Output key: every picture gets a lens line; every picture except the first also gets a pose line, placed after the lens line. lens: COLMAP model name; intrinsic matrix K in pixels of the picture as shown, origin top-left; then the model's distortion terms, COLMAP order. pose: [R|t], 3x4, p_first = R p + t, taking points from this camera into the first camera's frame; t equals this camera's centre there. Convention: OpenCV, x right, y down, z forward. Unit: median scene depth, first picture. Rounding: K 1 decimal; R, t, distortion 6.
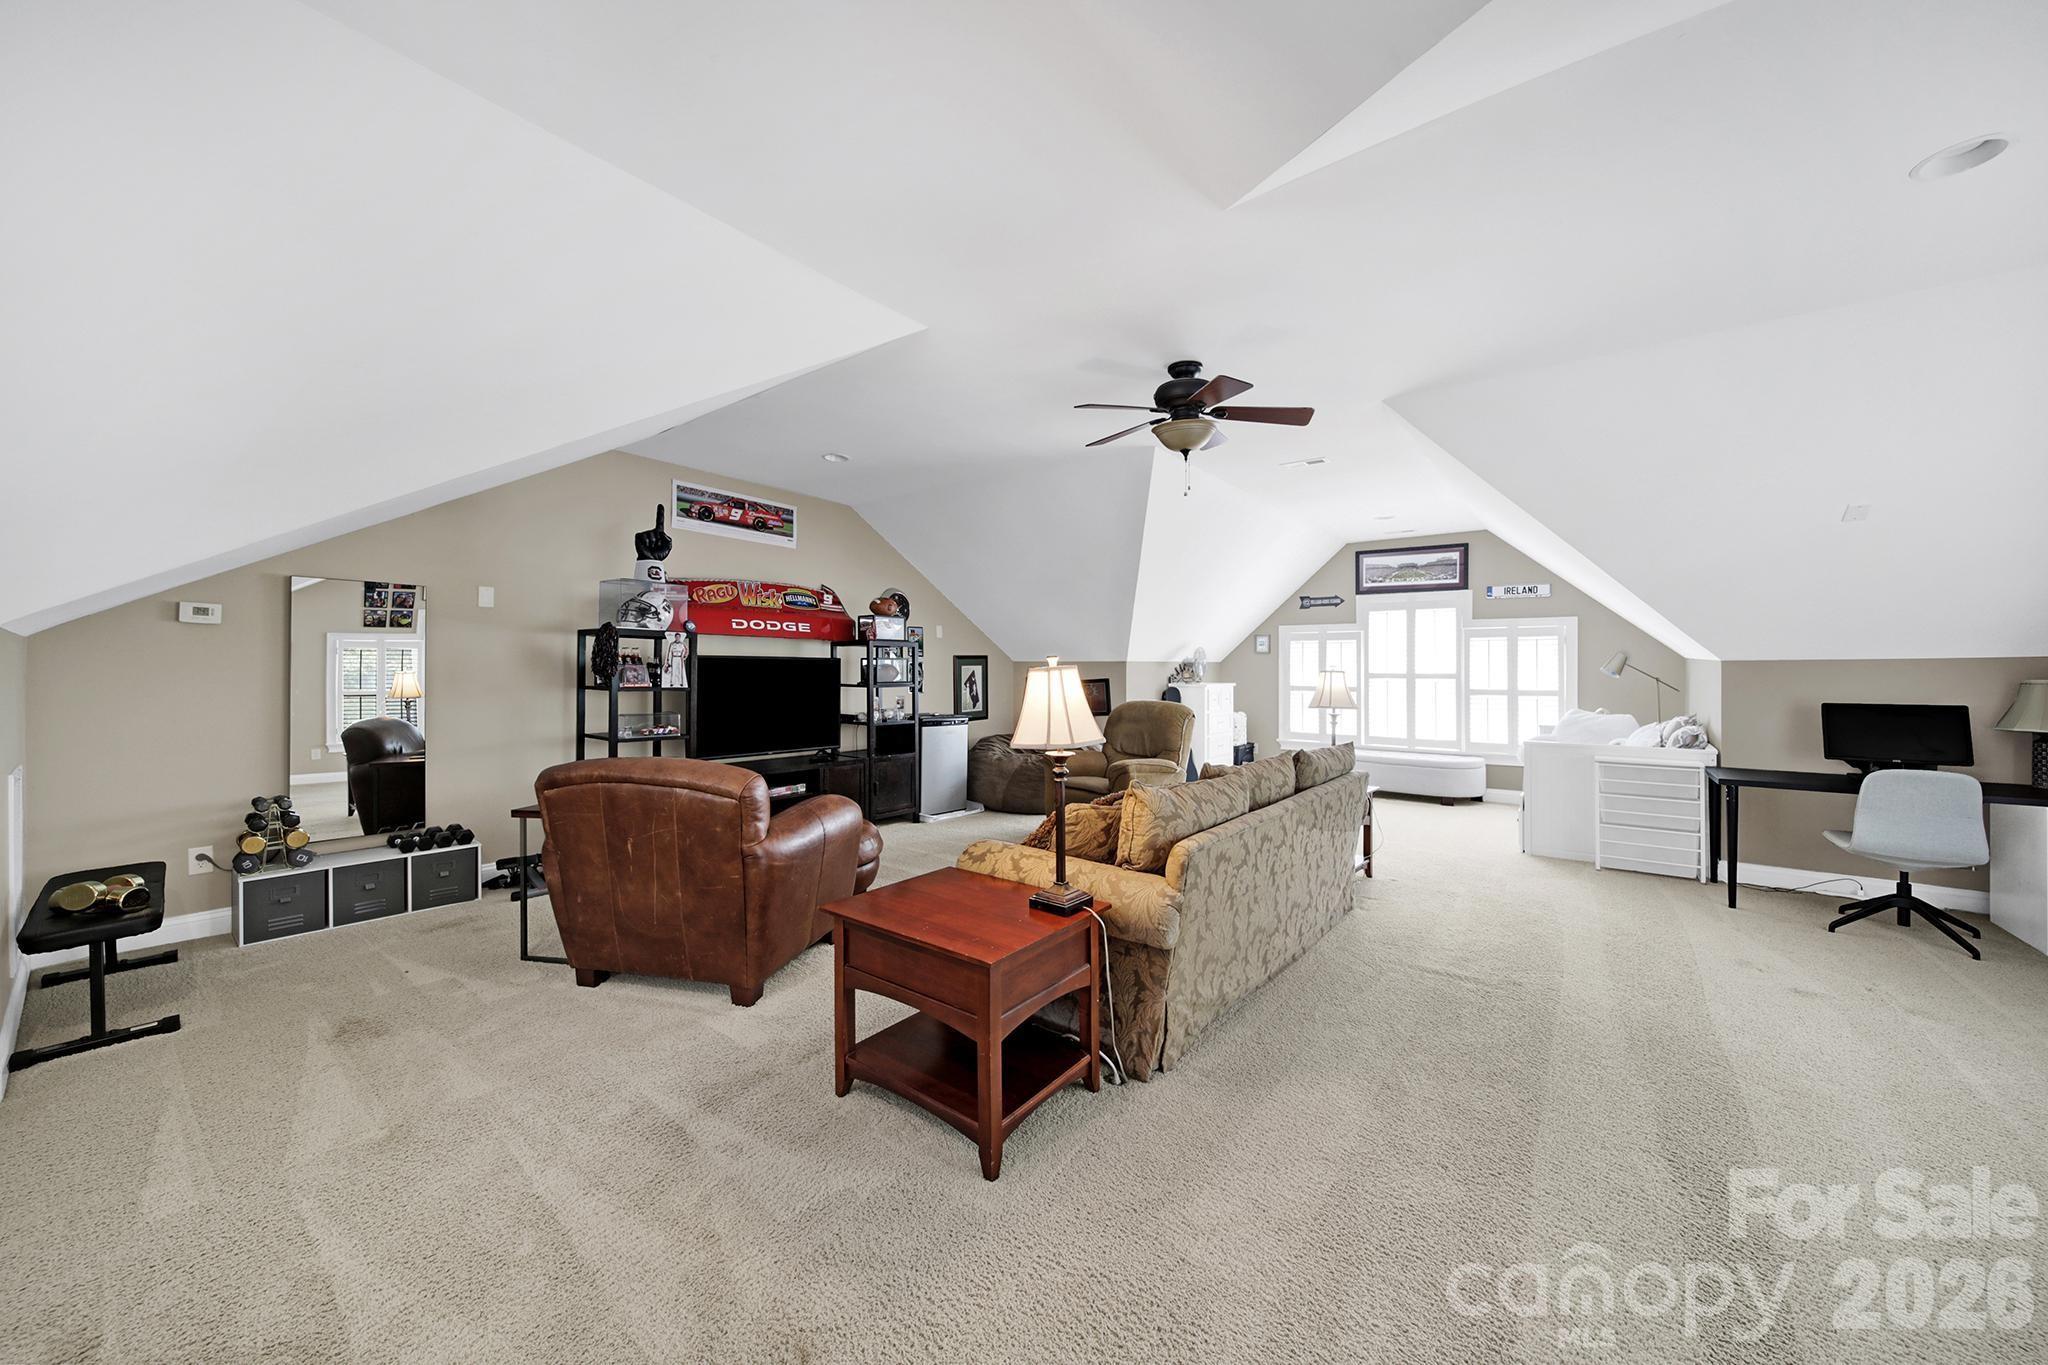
lens RADIAL K [[739.5, 0, 1021.1], [0, 739.5, 677.4], [0, 0, 1]] dist [0.001301, -0.001487]
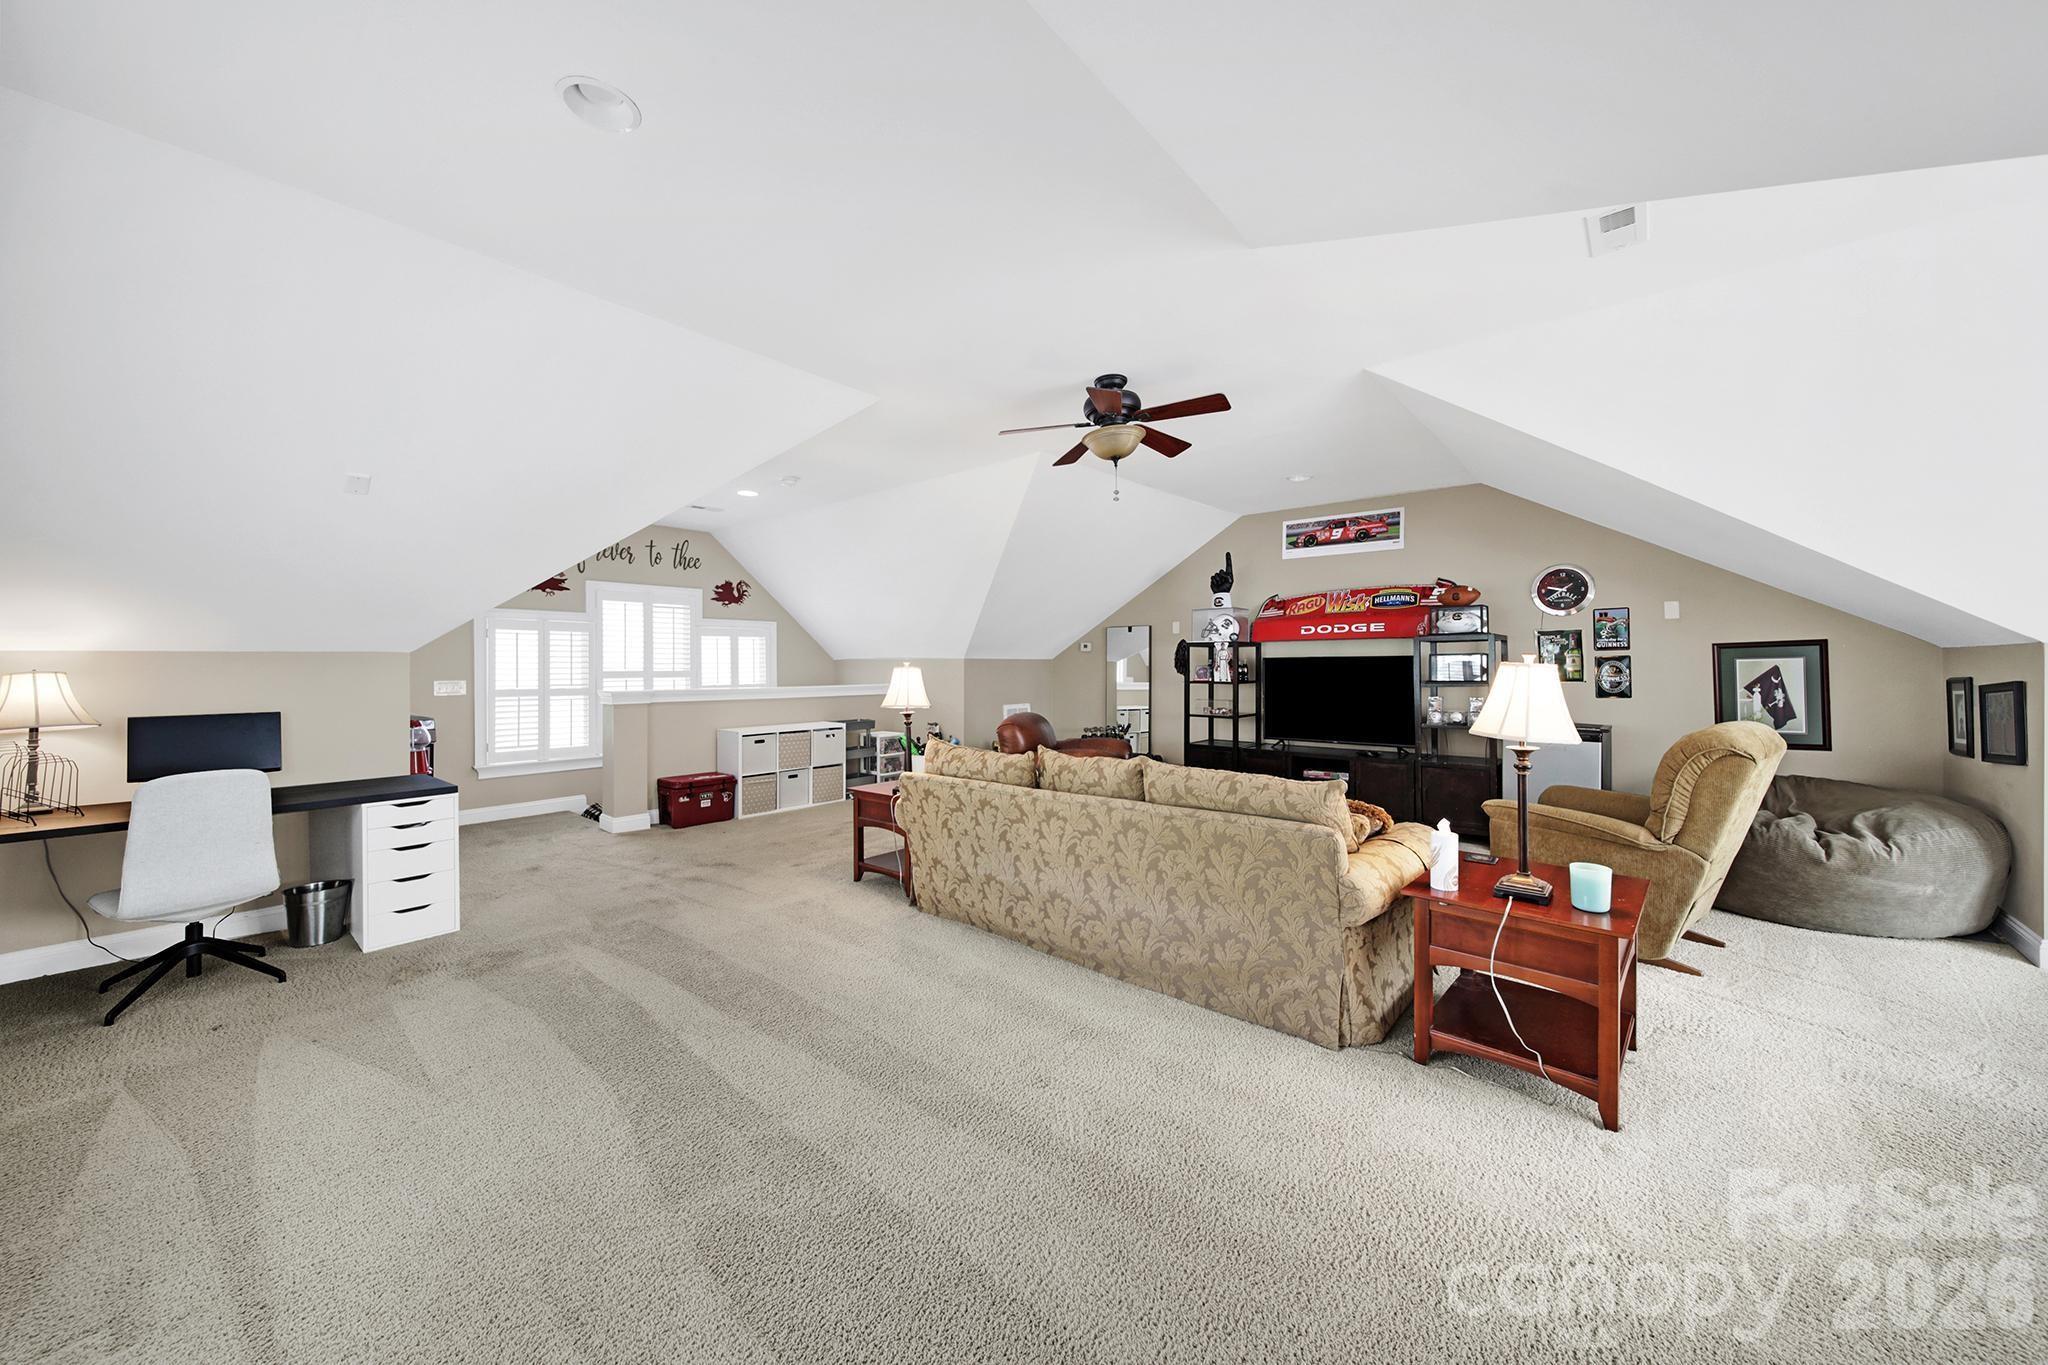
lens RADIAL K [[739.5, 0, 1027.2], [0, 739.5, 672.1], [0, 0, 1]] dist [0.001301, -0.001487]
pose [[-0.039001, -0.005530, -0.999224, 0.770048], [-0.006191, 0.999967, -0.005293, 0.003719], [0.999220, 0.005979, -0.039034, 0.558120]]
